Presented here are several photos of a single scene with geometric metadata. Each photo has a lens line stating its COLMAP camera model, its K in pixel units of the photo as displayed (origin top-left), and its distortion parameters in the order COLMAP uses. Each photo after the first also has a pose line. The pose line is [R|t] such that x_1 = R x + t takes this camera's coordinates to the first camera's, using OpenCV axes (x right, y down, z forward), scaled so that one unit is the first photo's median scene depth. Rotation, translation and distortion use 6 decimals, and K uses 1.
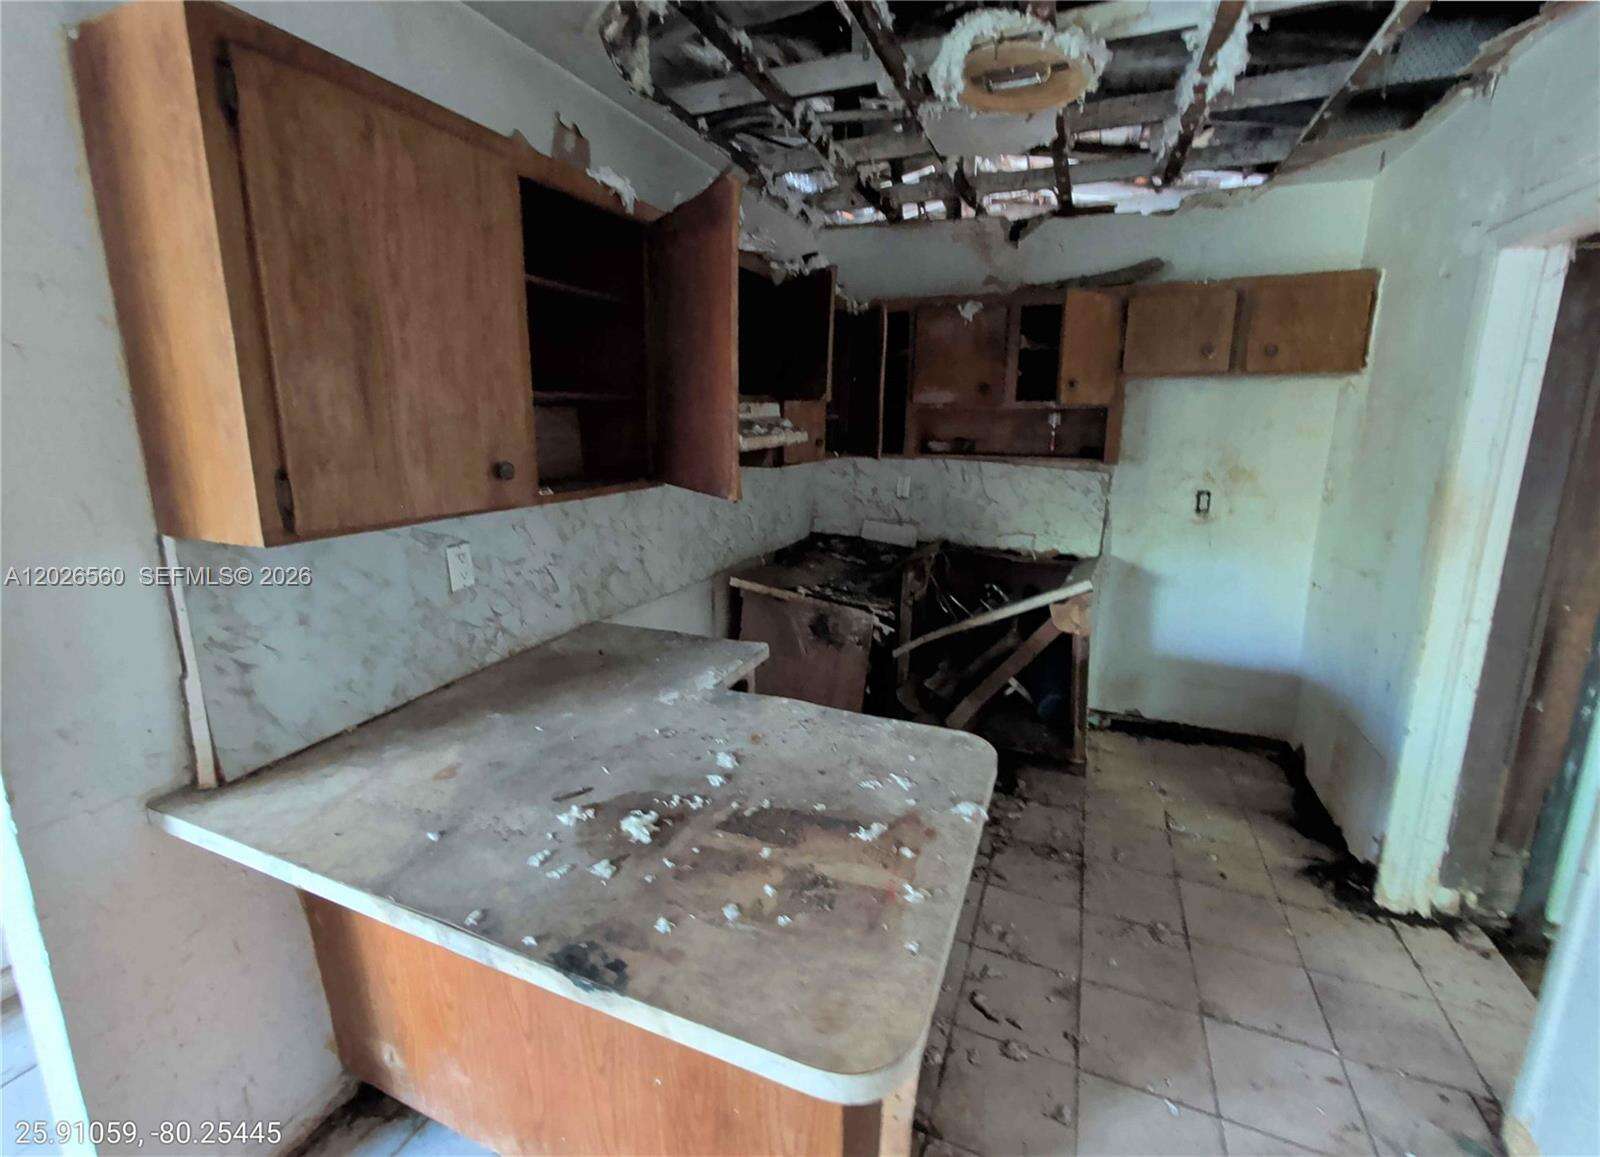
lens RADIAL K [[681.6, 0, 798.2], [0, 681.6, 554.3], [0, 0, 1]] dist [0.000840, 0.000112]
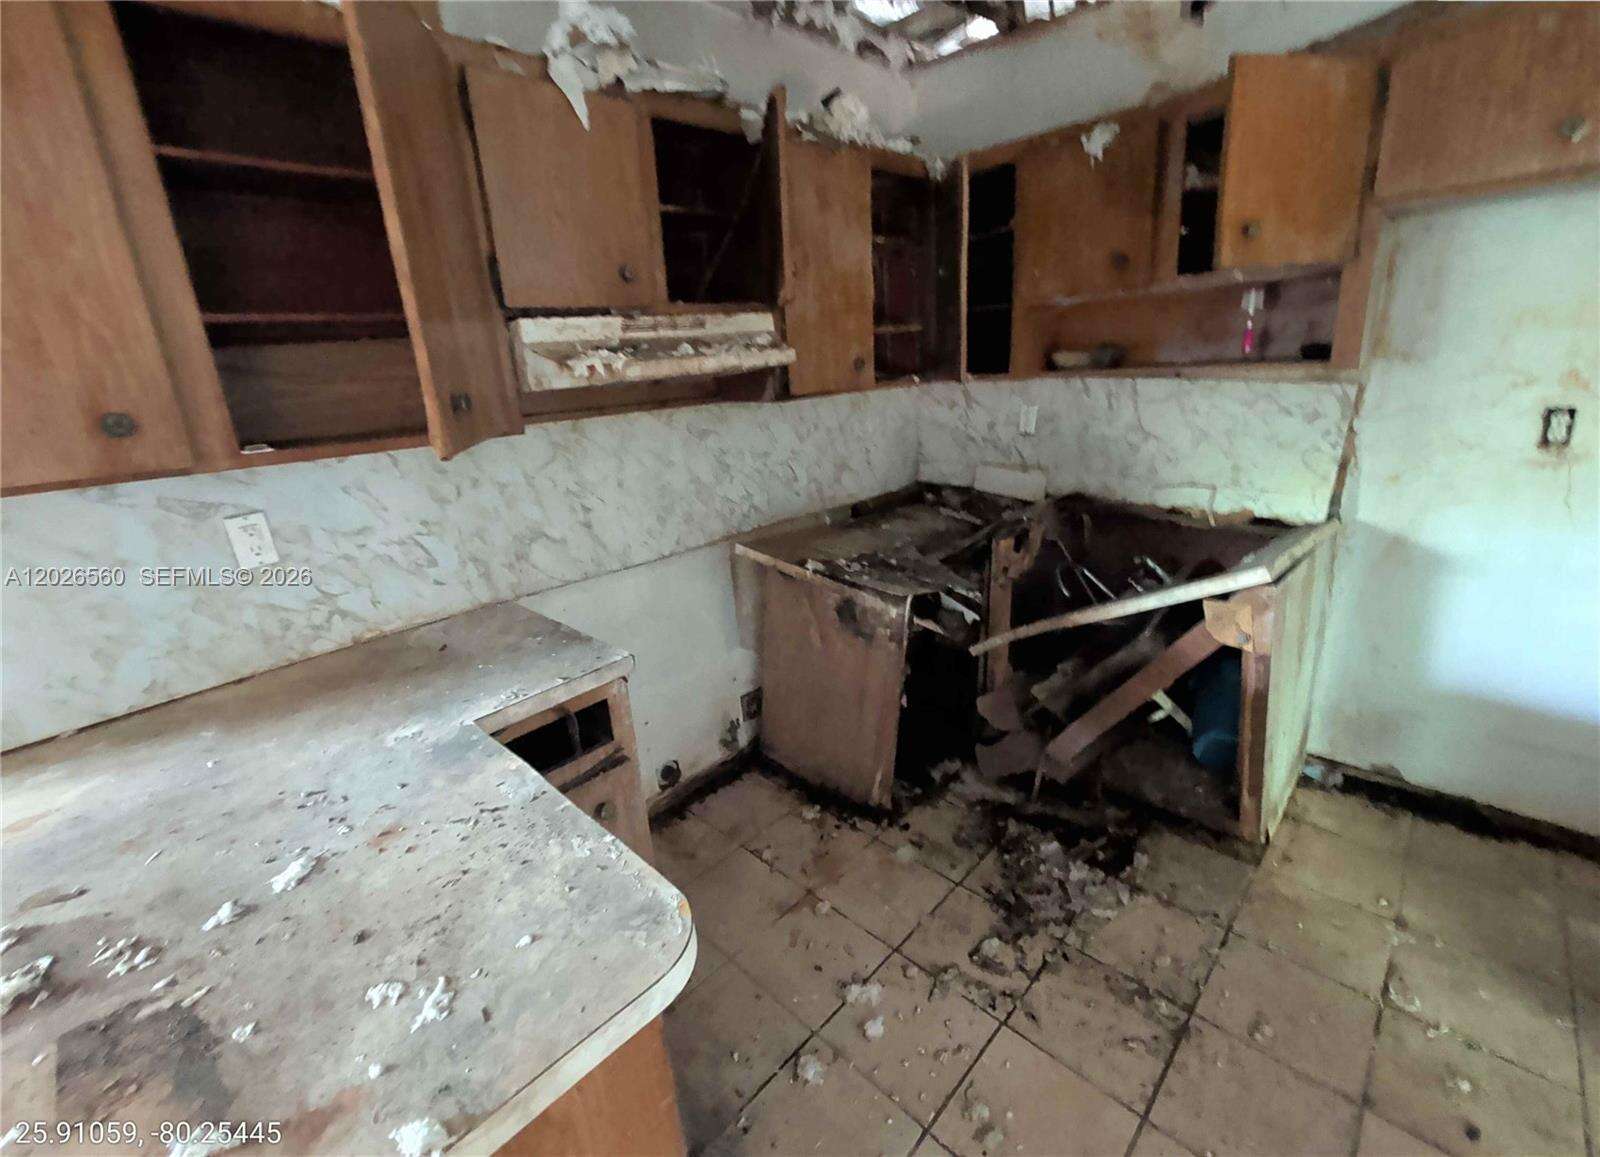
lens RADIAL K [[681.6, 0, 798.2], [0, 681.6, 554.3], [0, 0, 1]] dist [0.000840, 0.000112]
pose [[0.928171, 0.035971, -0.370411, 0.251888], [-0.002843, 0.995974, 0.089594, -0.024388], [0.372143, -0.082106, 0.924537, 0.274889]]
